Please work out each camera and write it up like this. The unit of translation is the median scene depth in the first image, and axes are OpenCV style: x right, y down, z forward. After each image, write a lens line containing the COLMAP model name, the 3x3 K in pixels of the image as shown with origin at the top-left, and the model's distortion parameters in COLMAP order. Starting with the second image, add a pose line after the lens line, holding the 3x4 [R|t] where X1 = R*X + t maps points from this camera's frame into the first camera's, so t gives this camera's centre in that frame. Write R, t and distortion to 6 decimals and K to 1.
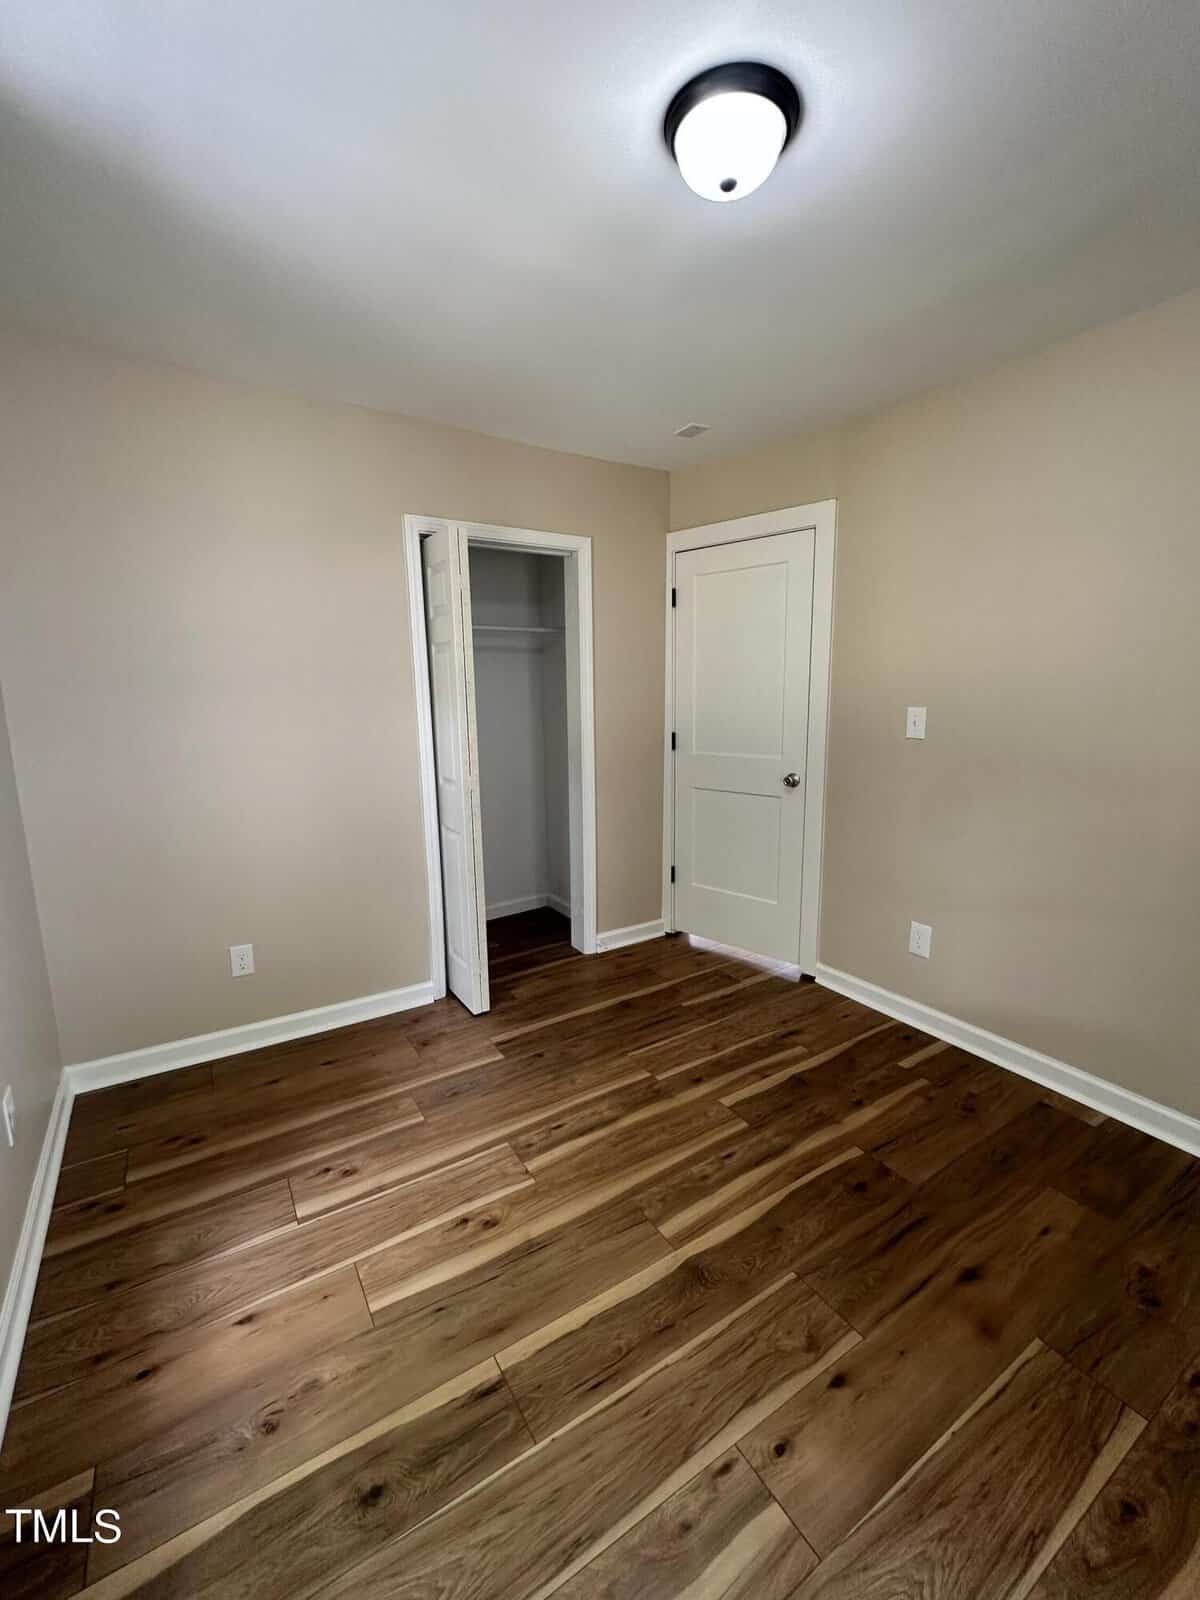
lens RADIAL K [[680.4, 0, 602.5], [0, 680.4, 802.5], [0, 0, 1]] dist [-0.006578, 0.001236]
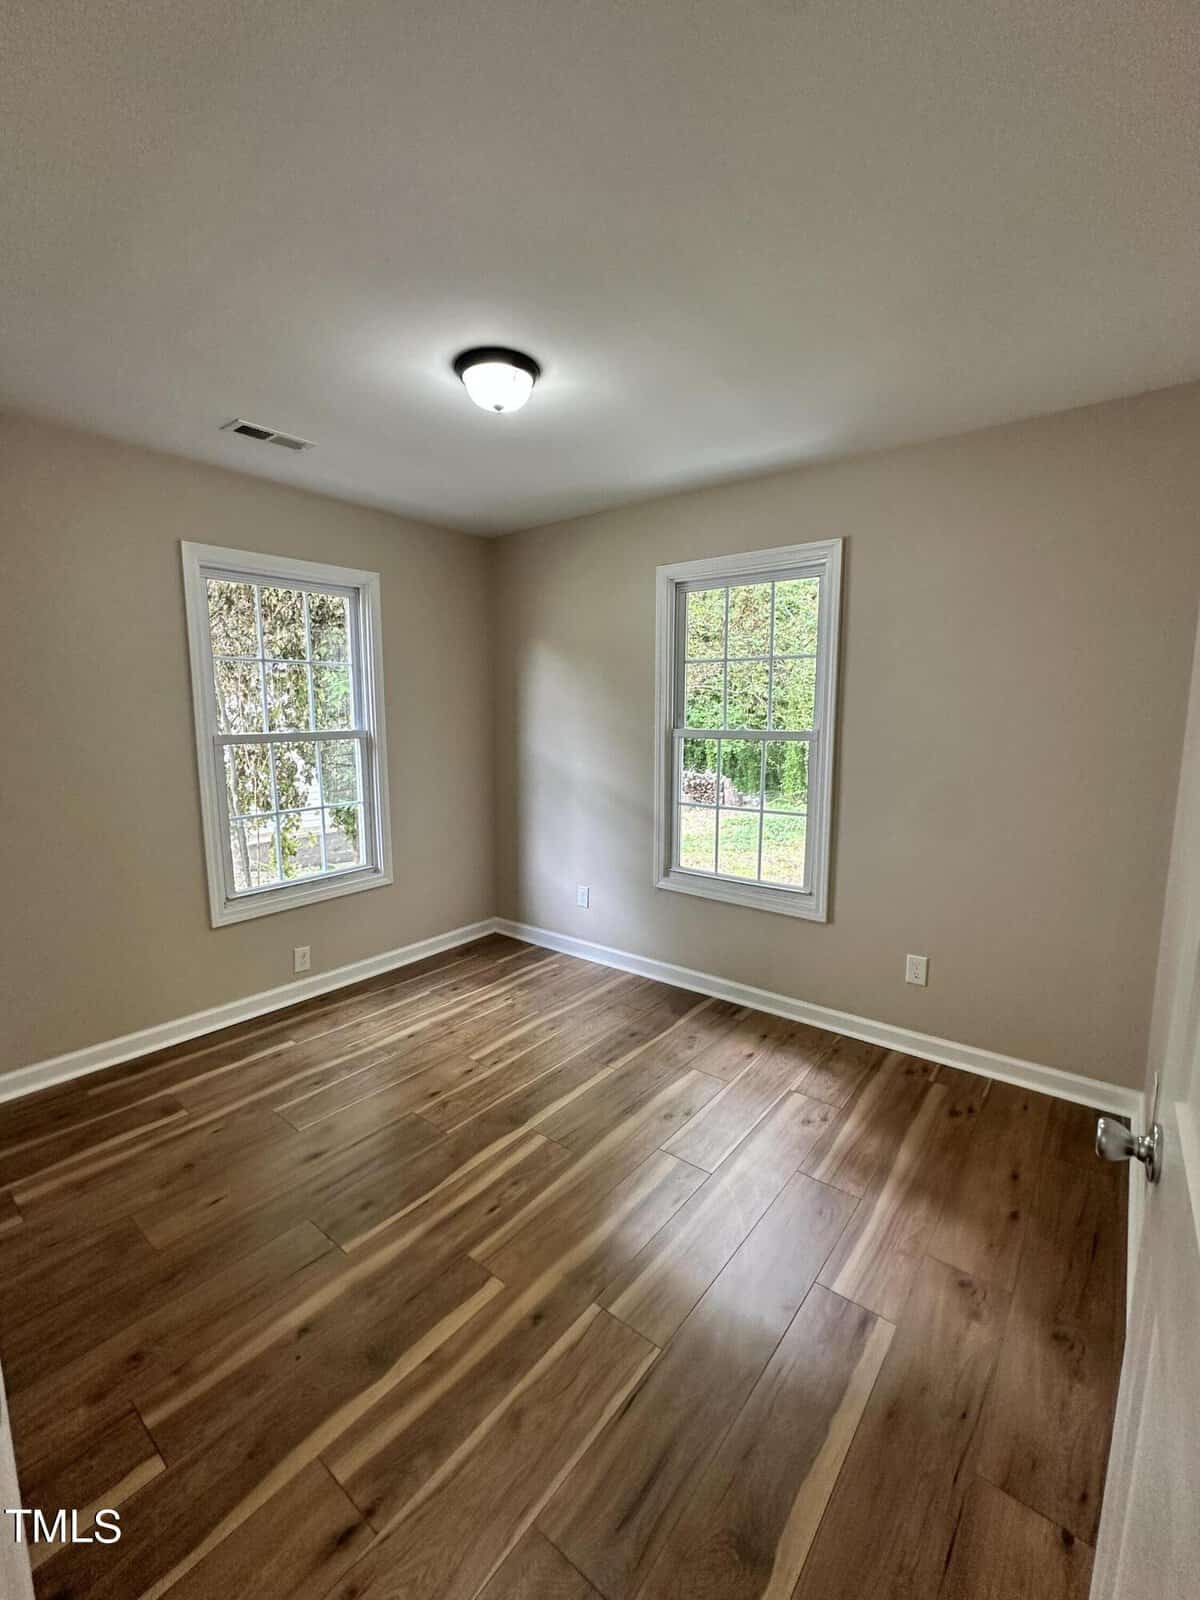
lens RADIAL K [[680.4, 0, 606.4], [0, 680.4, 799.5], [0, 0, 1]] dist [-0.006578, 0.001236]
pose [[-0.943380, 0.046173, -0.328486, 0.334640], [-0.055349, 0.954473, 0.293118, -0.339864], [0.327065, 0.294703, -0.897874, 1.811268]]
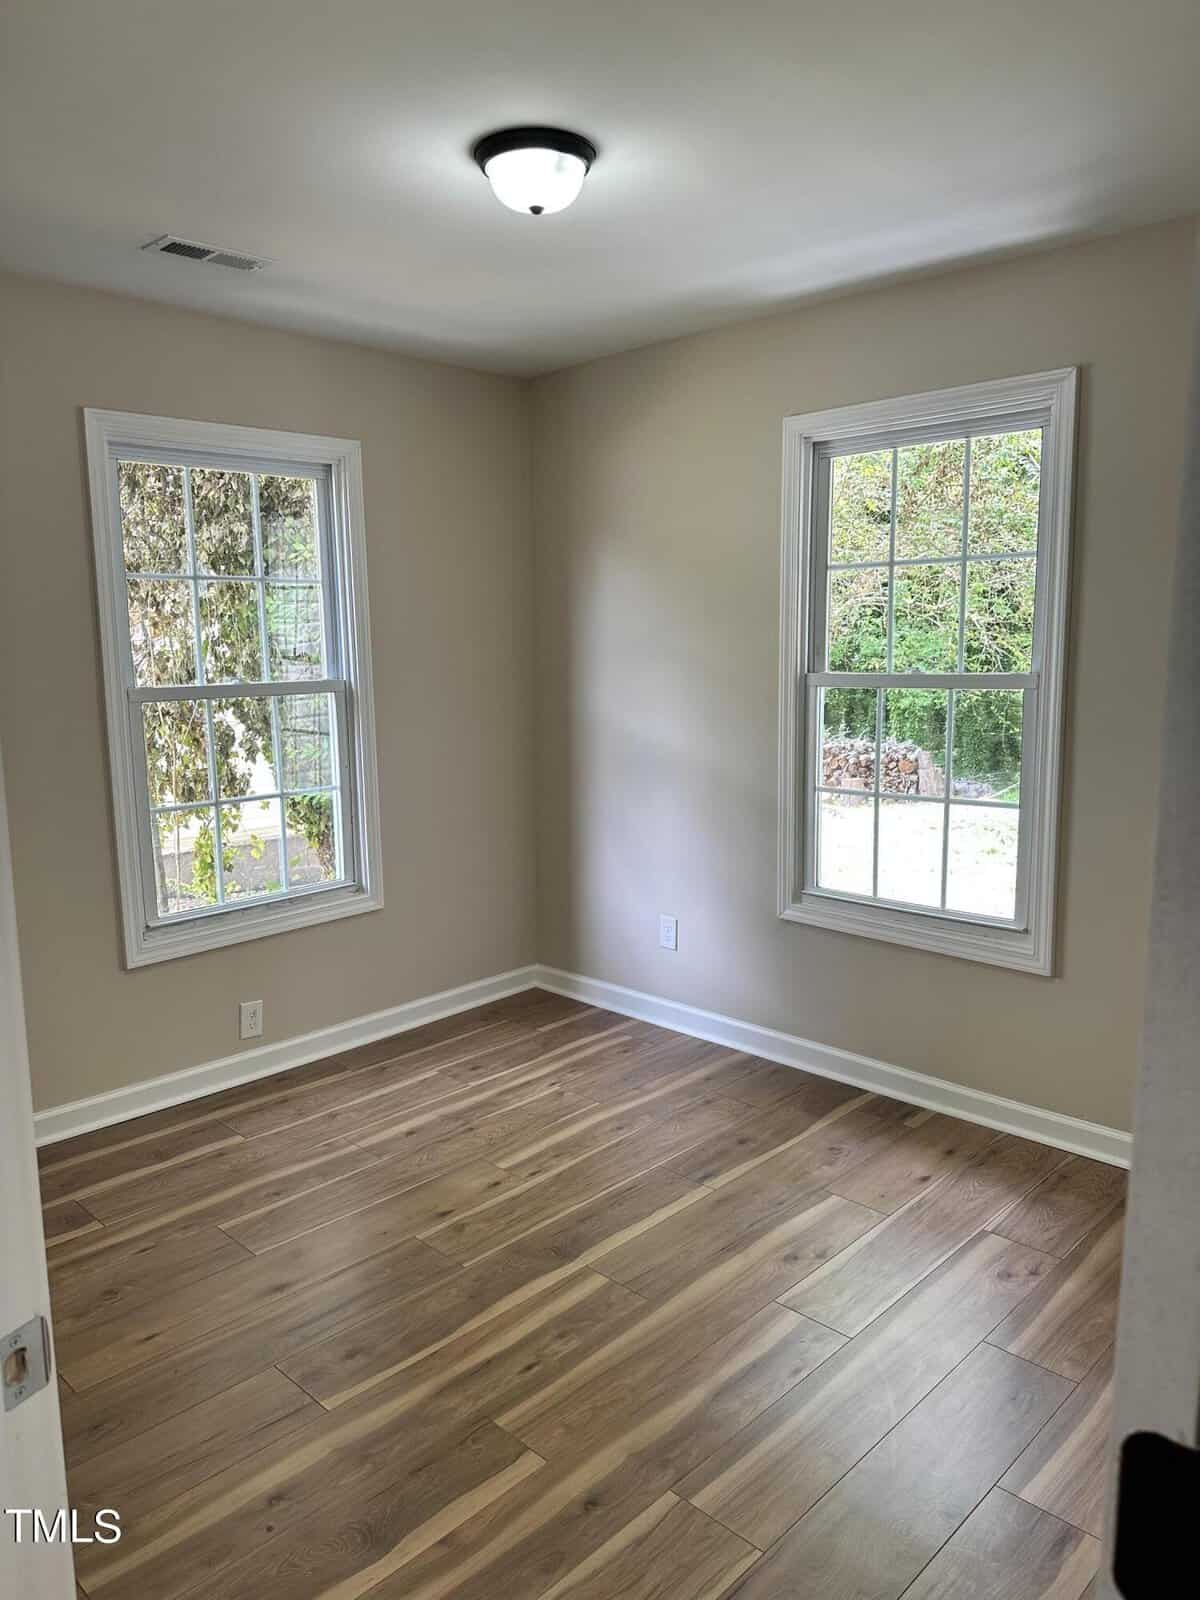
lens RADIAL K [[1140.0, 0, 600.3], [0, 1140.0, 802.9], [0, 0, 1]] dist [0.020964, -0.025287]
pose [[-0.972790, 0.049352, -0.226372, 0.358949], [-0.023895, 0.950470, 0.309897, -0.379277], [0.230454, 0.306874, -0.923428, 1.962340]]
